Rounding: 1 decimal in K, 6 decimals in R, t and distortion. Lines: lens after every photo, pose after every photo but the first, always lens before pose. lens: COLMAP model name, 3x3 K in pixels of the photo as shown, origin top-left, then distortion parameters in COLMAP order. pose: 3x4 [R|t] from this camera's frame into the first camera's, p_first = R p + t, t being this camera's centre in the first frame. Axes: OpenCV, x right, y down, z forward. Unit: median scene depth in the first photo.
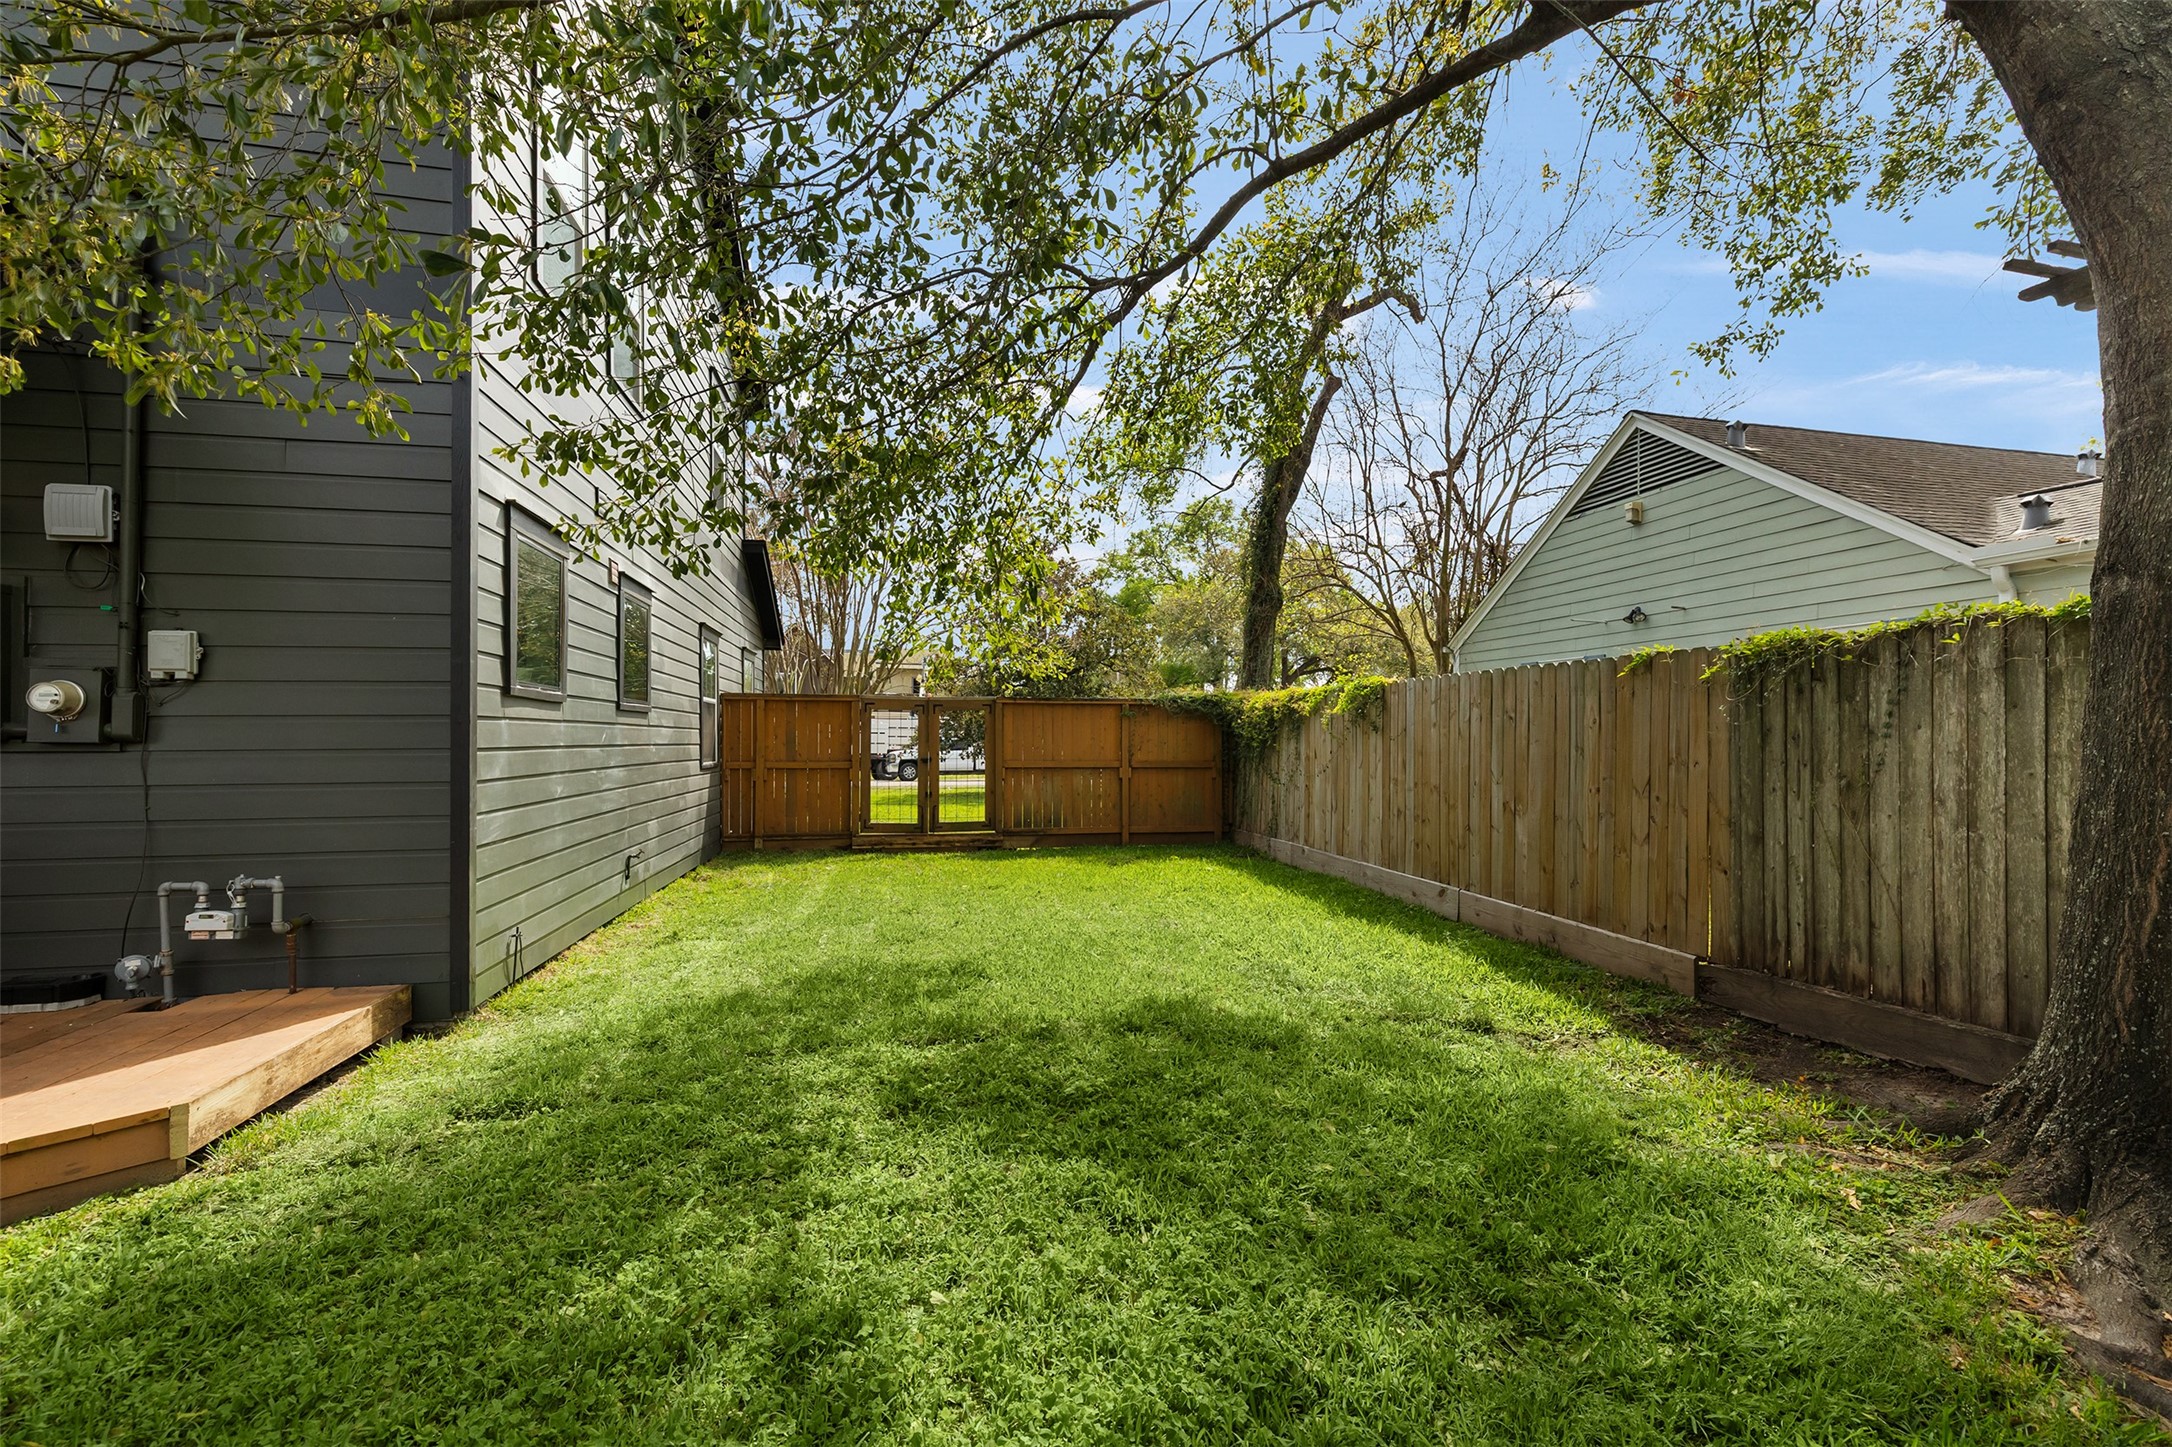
lens RADIAL K [[922.5, 0, 1084.3], [0, 922.5, 747.8], [0, 0, 1]] dist [-0.000819, -0.000049]
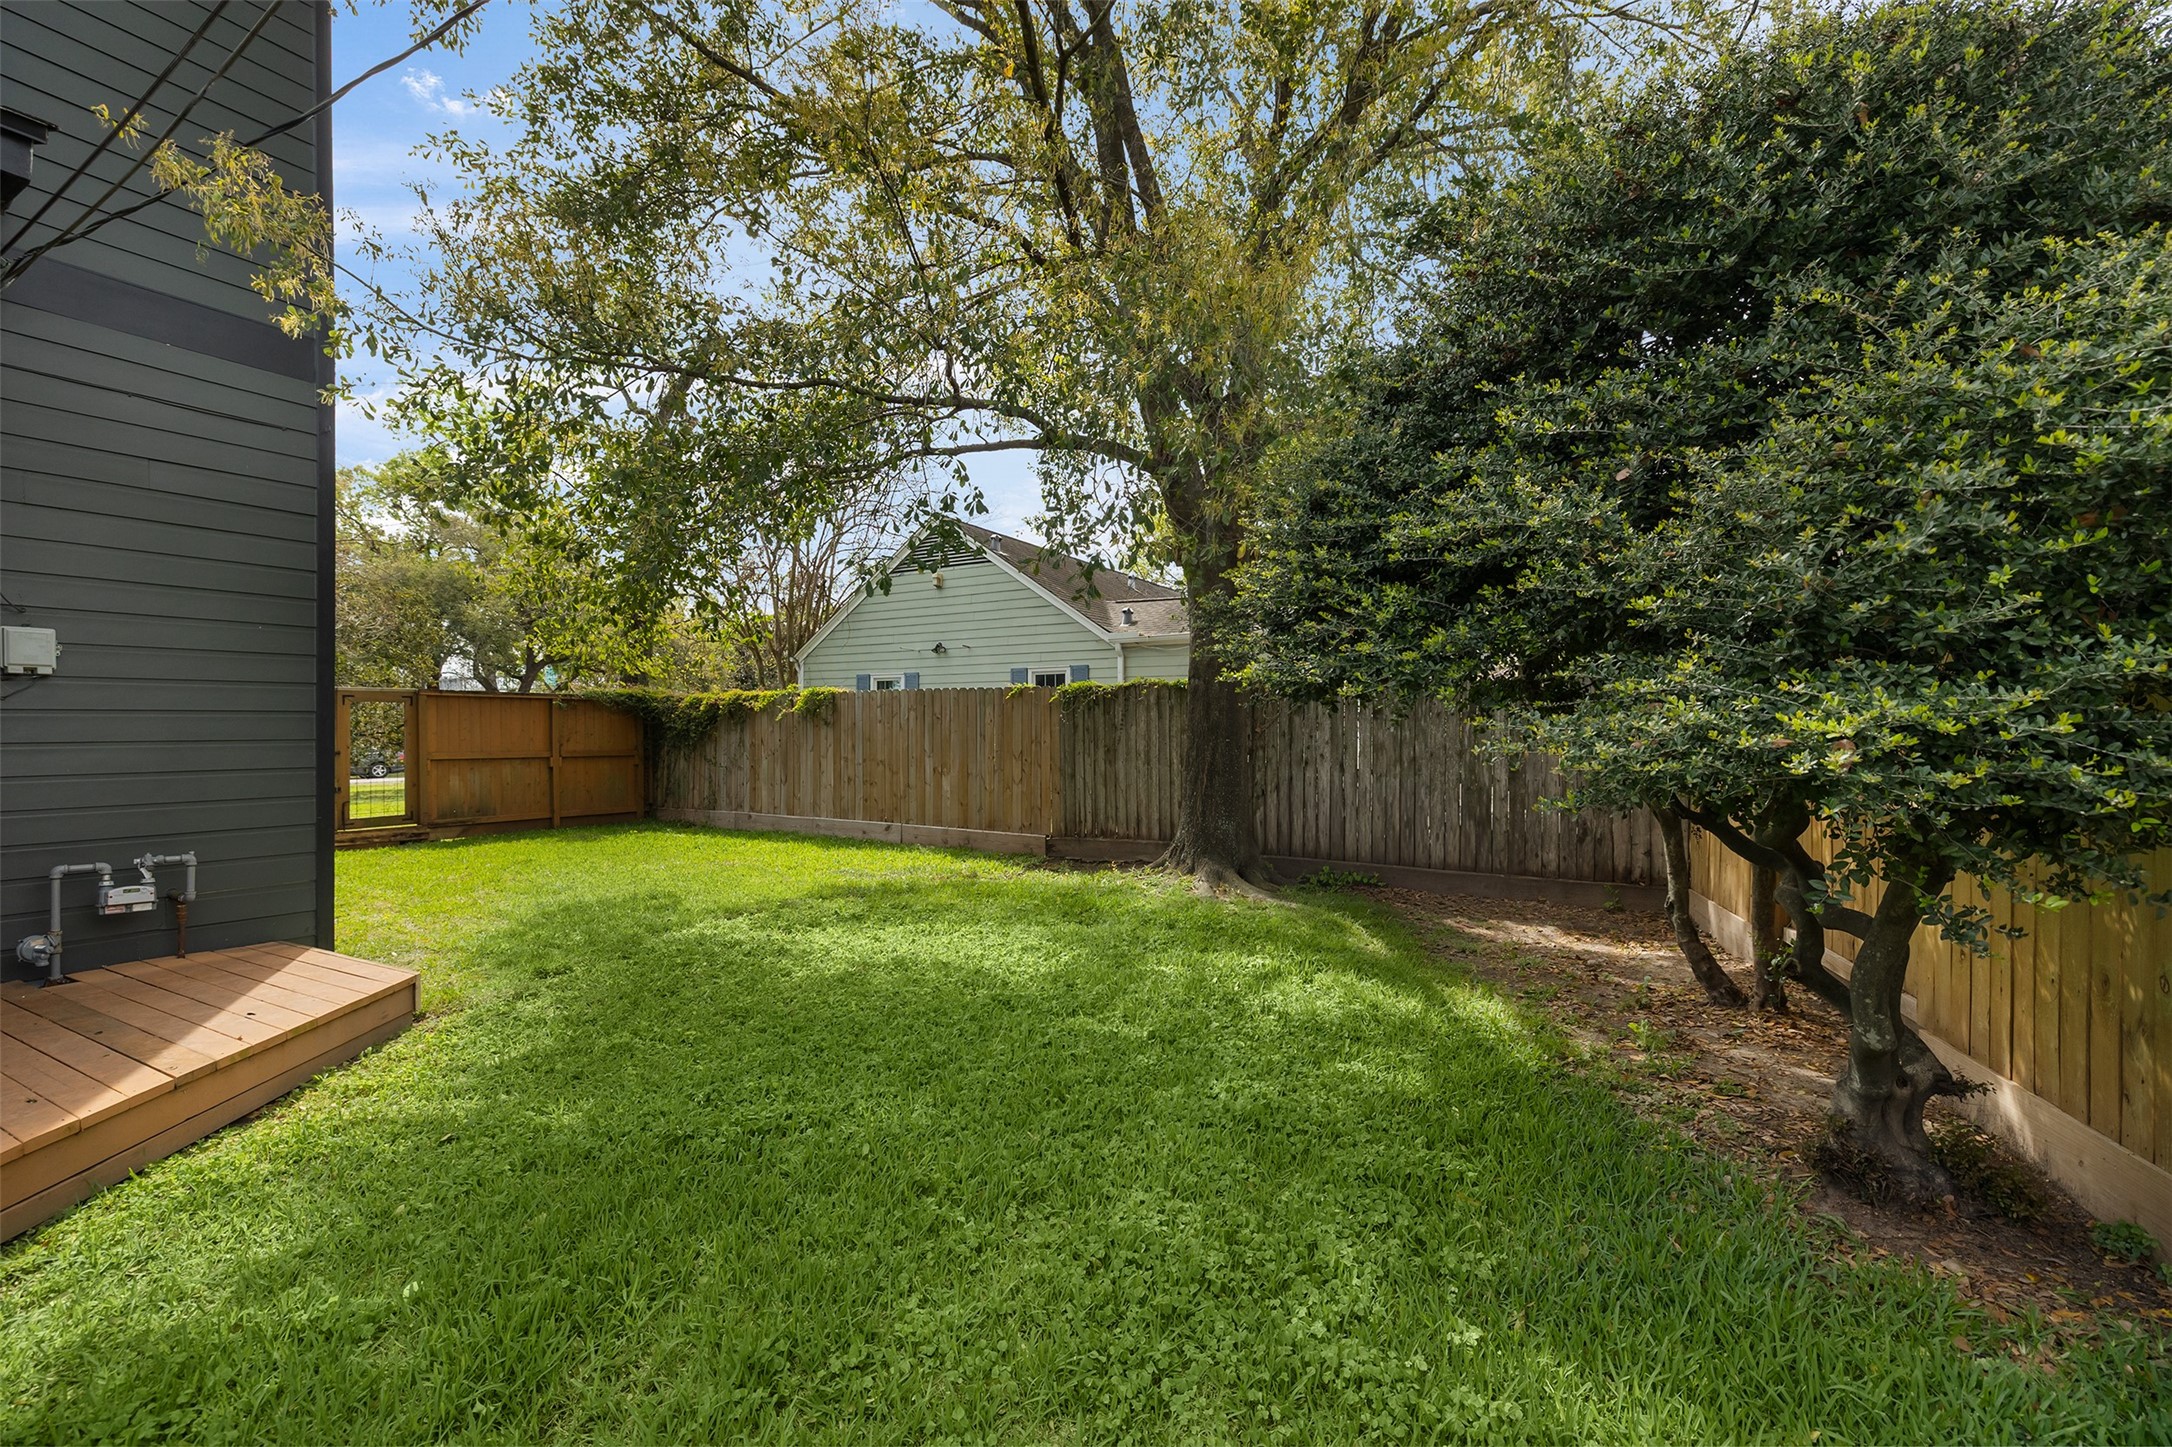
lens RADIAL K [[922.5, 0, 1084.3], [0, 922.5, 747.8], [0, 0, 1]] dist [-0.000819, -0.000049]
pose [[0.687162, -0.014267, 0.726365, -0.724631], [0.007111, 0.999891, 0.012913, 0.002893], [-0.726470, -0.003708, 0.687188, -0.451726]]
